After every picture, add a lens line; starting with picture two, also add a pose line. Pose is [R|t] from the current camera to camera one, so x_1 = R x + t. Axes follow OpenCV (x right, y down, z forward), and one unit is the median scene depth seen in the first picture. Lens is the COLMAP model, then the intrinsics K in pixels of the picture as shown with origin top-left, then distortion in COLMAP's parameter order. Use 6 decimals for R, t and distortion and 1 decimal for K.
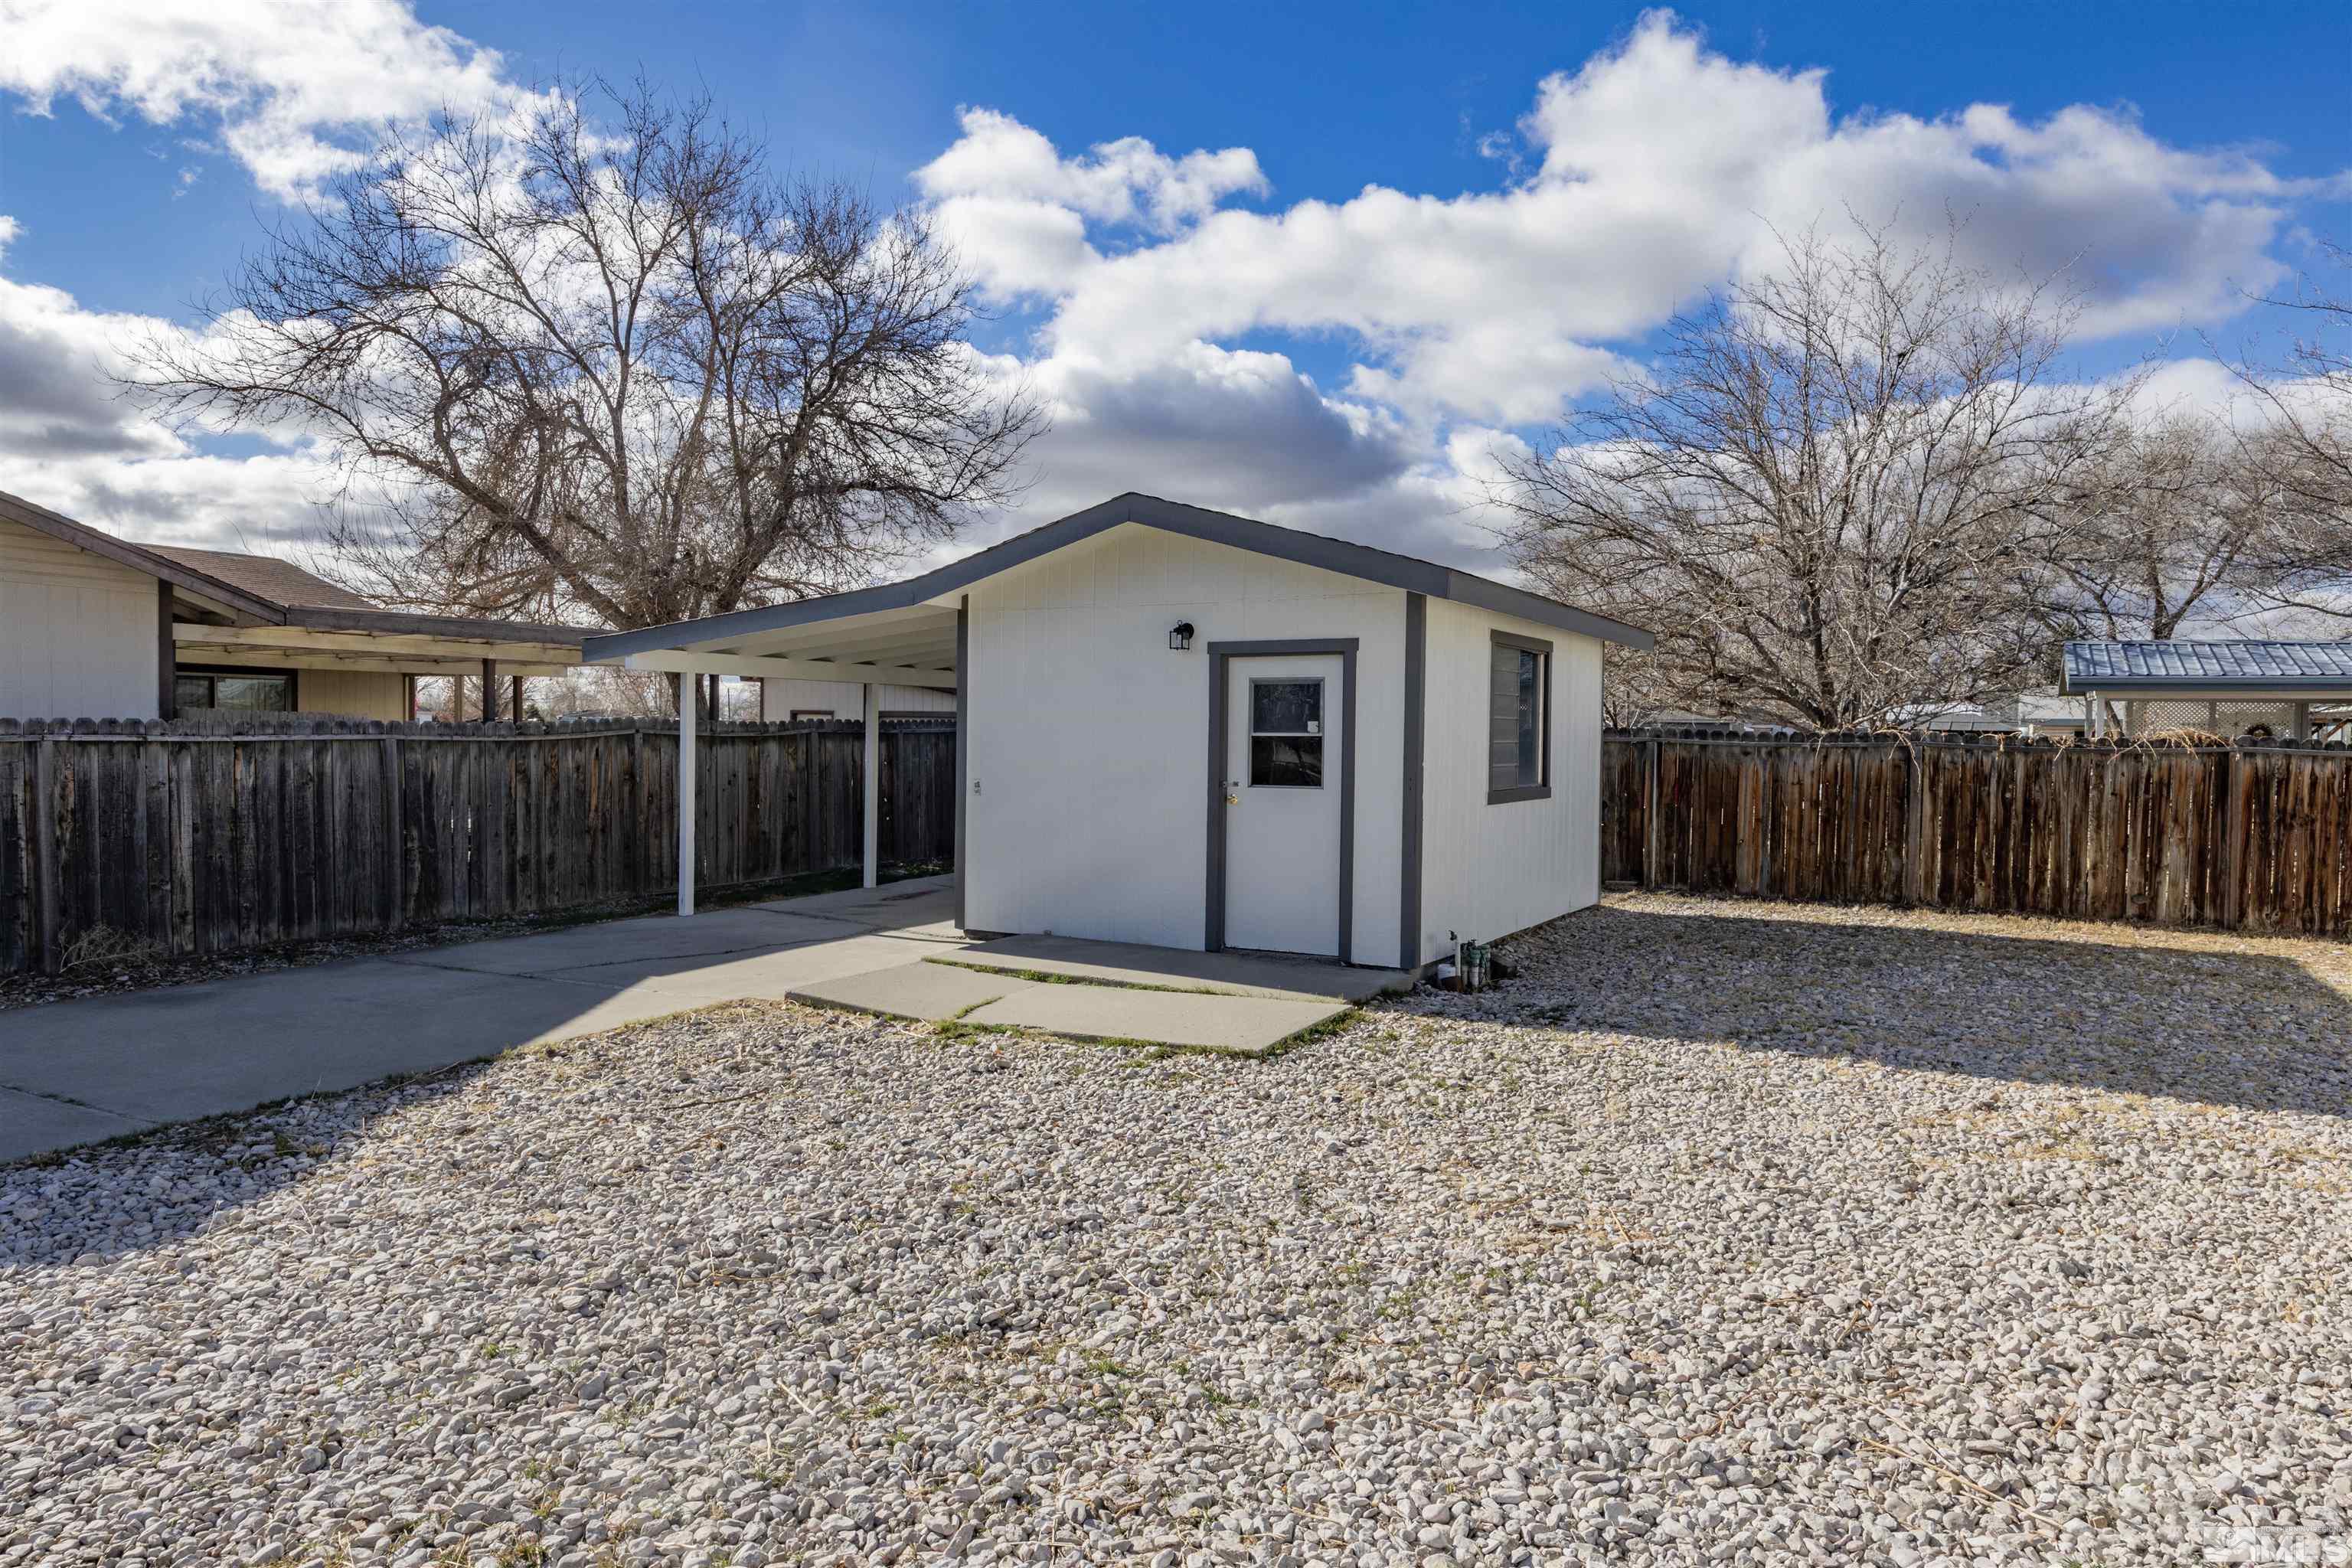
lens RADIAL K [[1521.9, 0, 1176.0], [0, 1521.9, 784.0], [0, 0, 1]] dist [-0.043809, -0.000859]
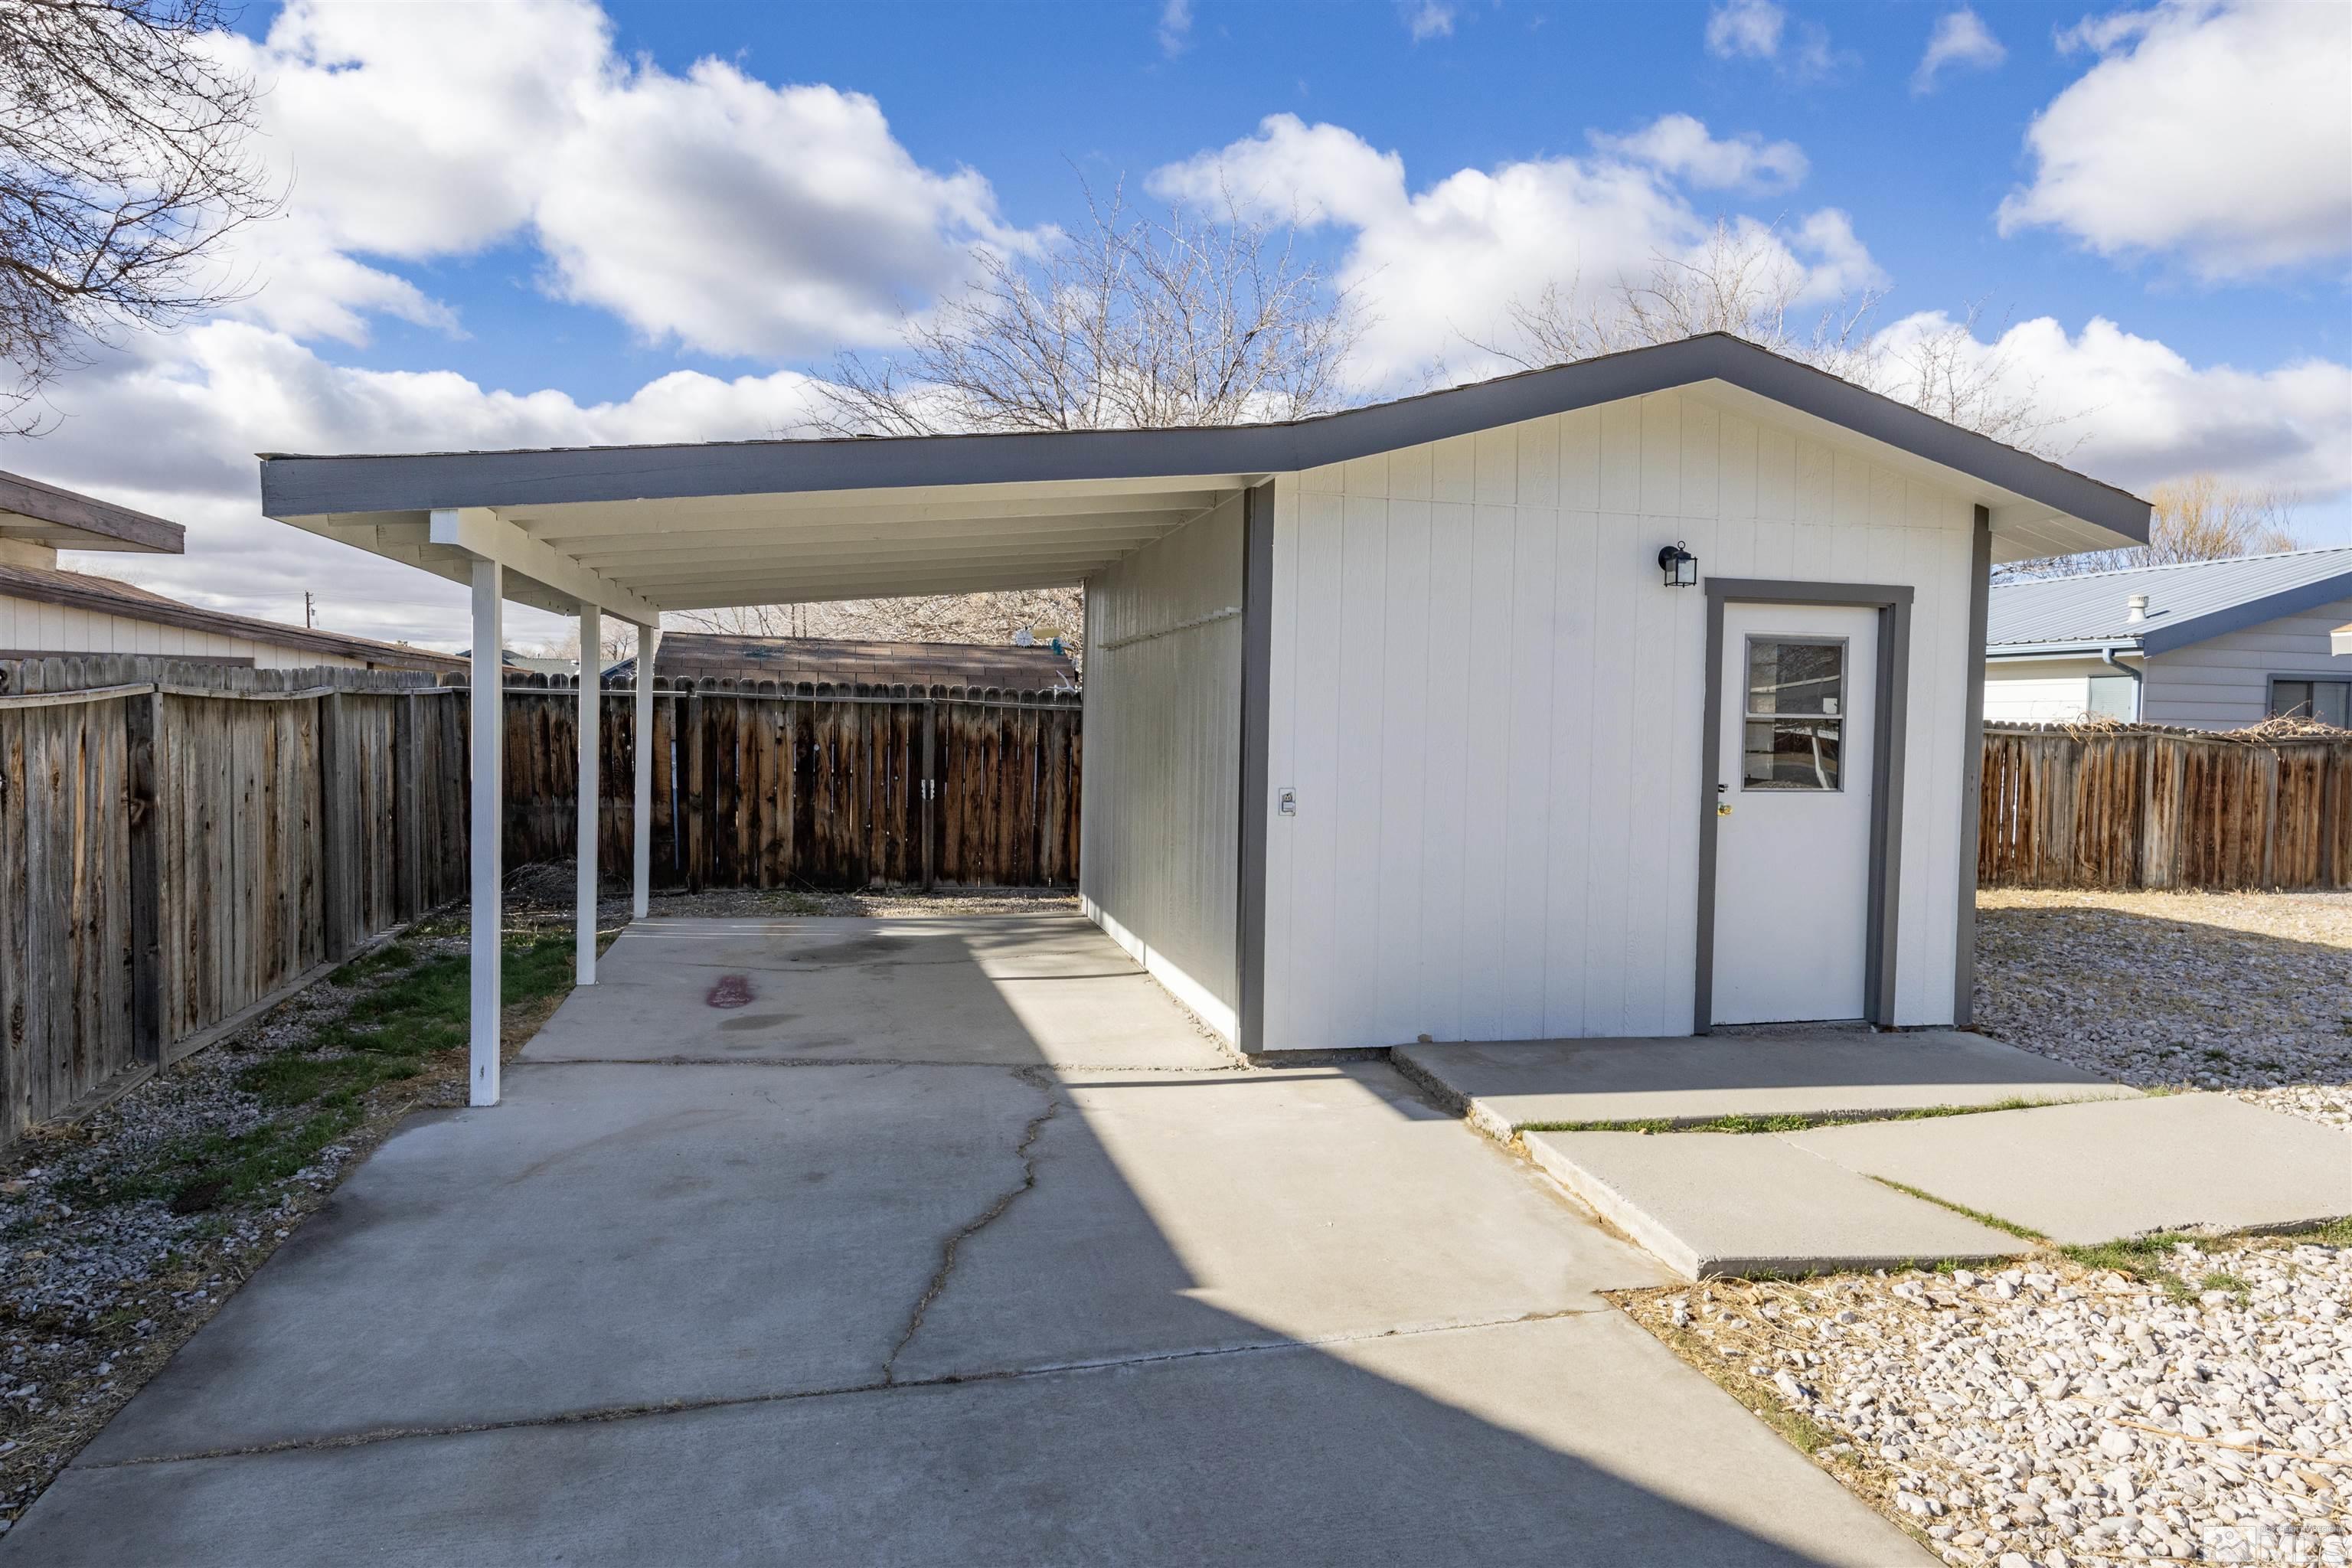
lens RADIAL K [[1521.9, 0, 1176.0], [0, 1521.9, 784.0], [0, 0, 1]] dist [-0.043809, -0.000859]
pose [[0.711882, -0.028837, 0.701707, -0.610825], [0.008840, 0.999445, 0.032105, -0.025379], [-0.702243, -0.016651, 0.711742, 0.683208]]
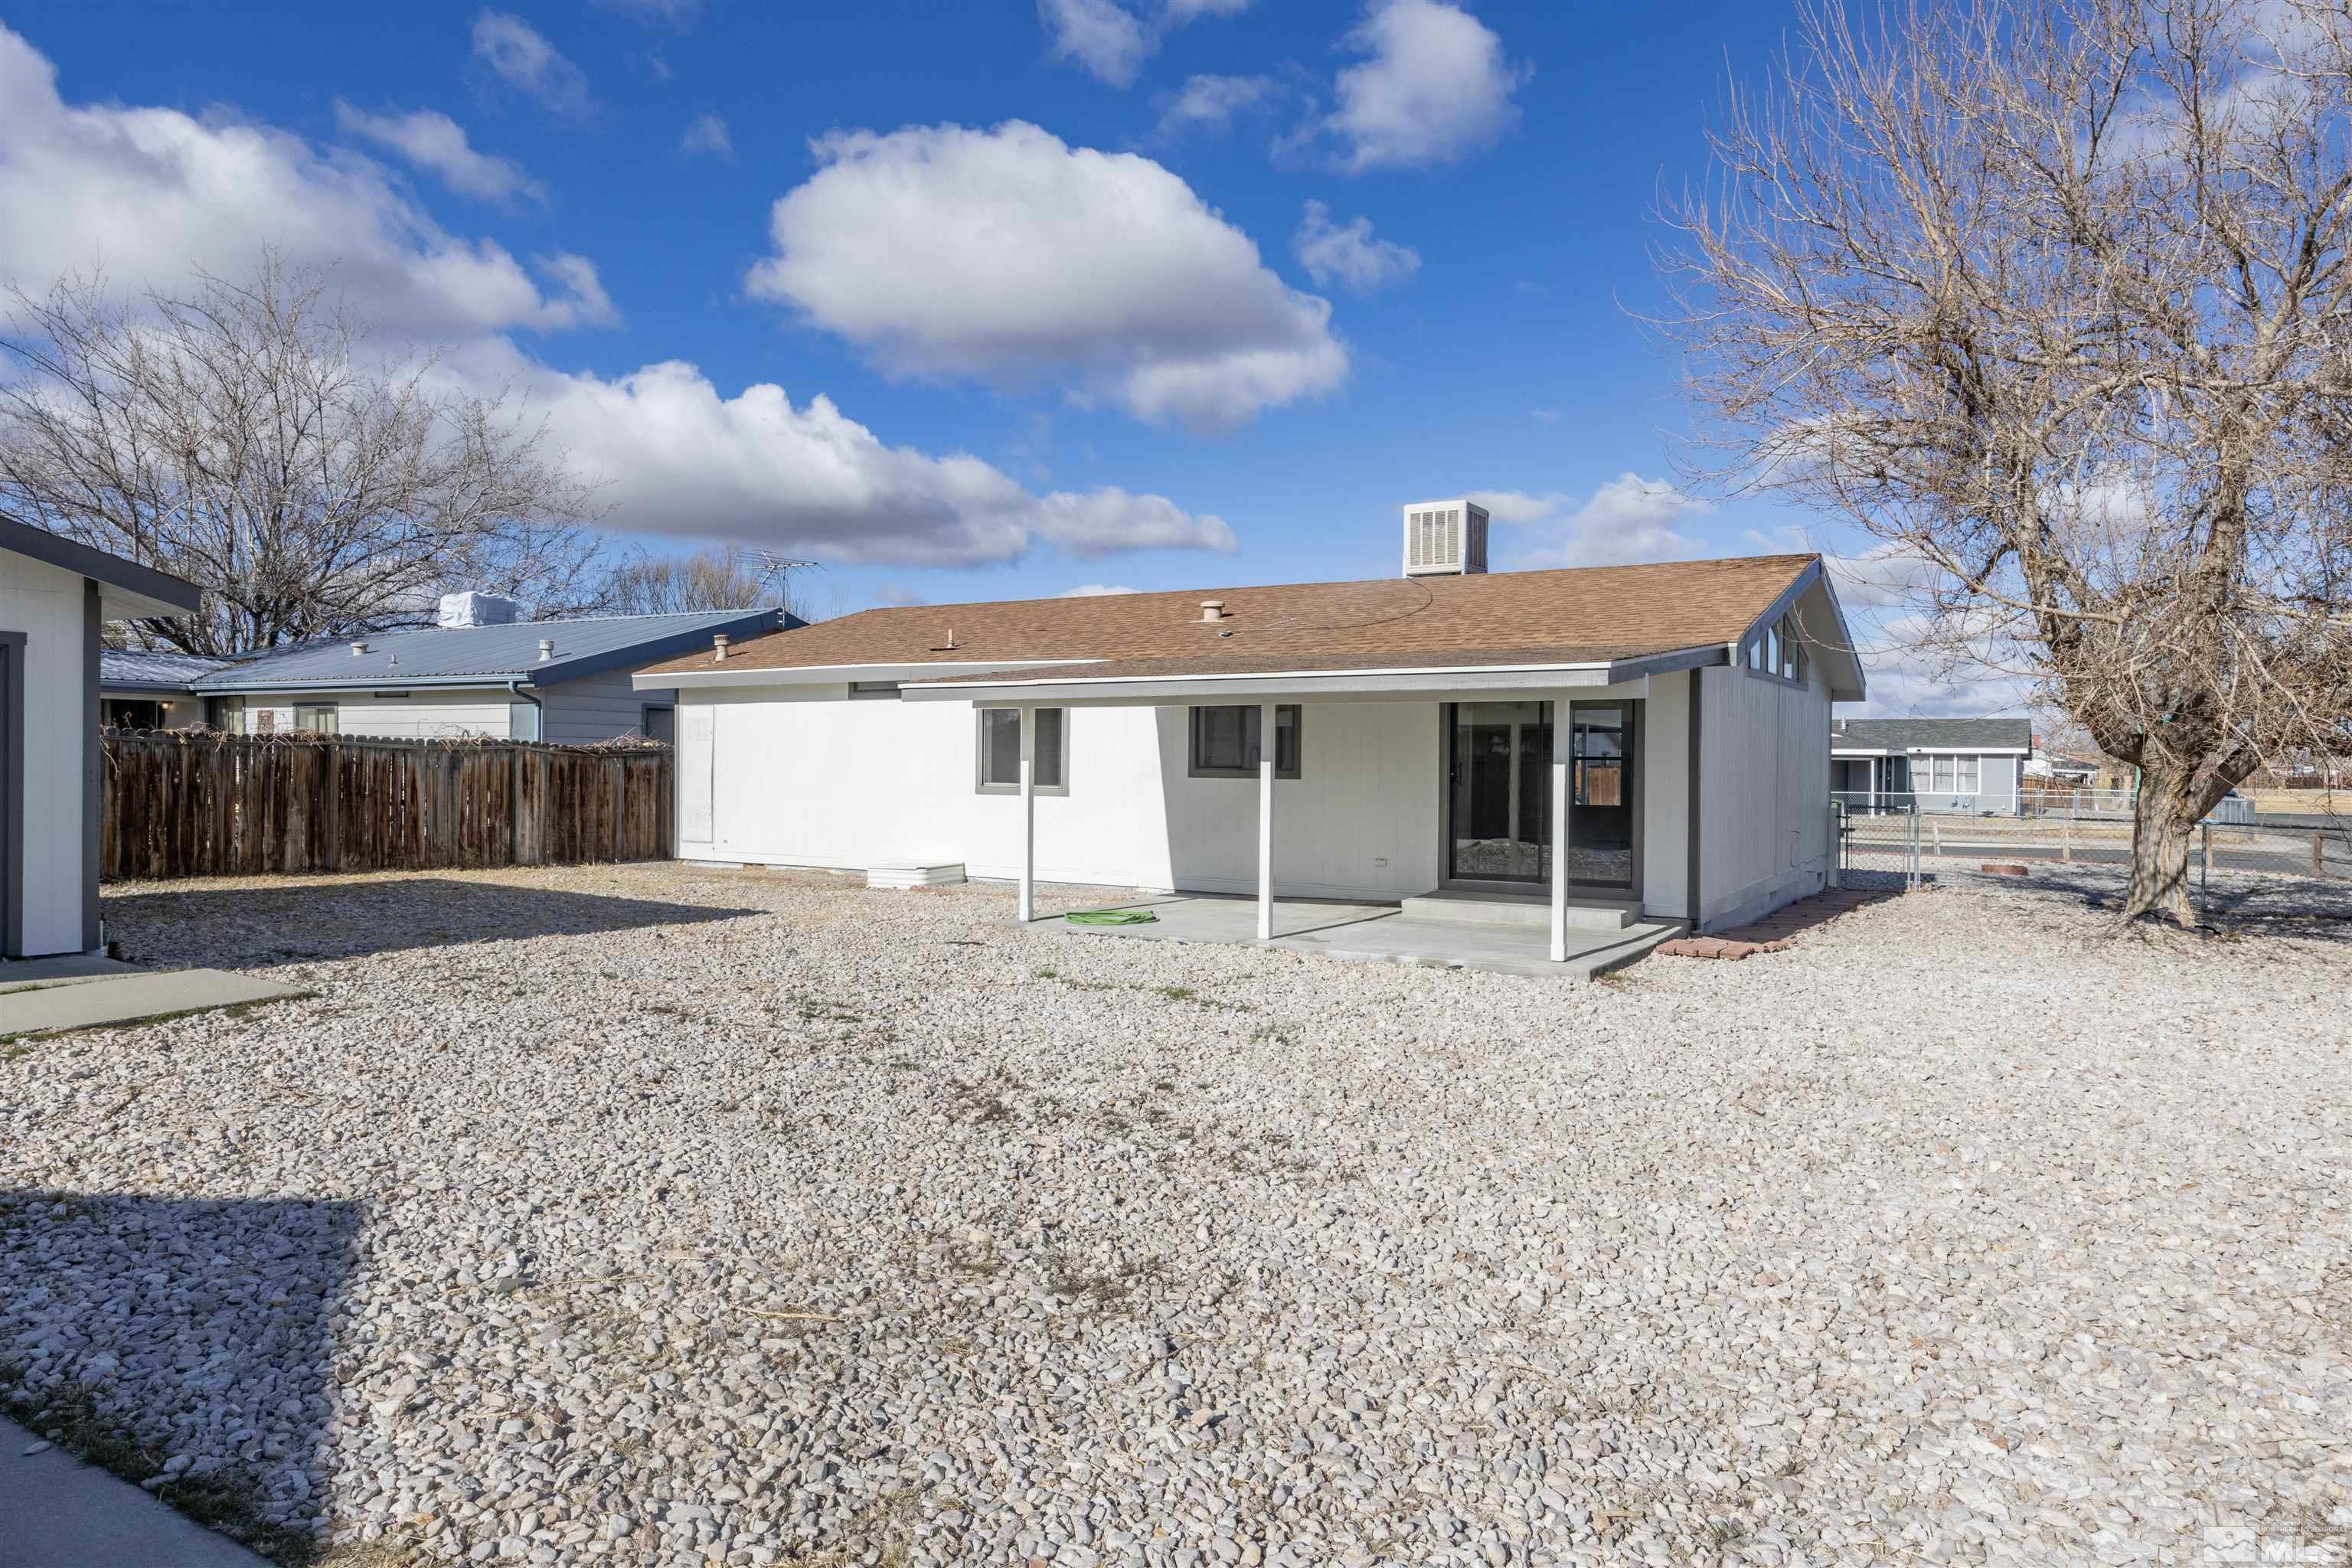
lens RADIAL K [[1510.2, 0, 1176.0], [0, 1510.2, 784.0], [0, 0, 1]] dist [-0.004864, 0.001349]
pose [[0.025682, -0.024733, 0.999364, -0.812080], [0.018234, 0.999539, 0.024269, -0.005617], [-0.999504, 0.017599, 0.026121, 0.192589]]
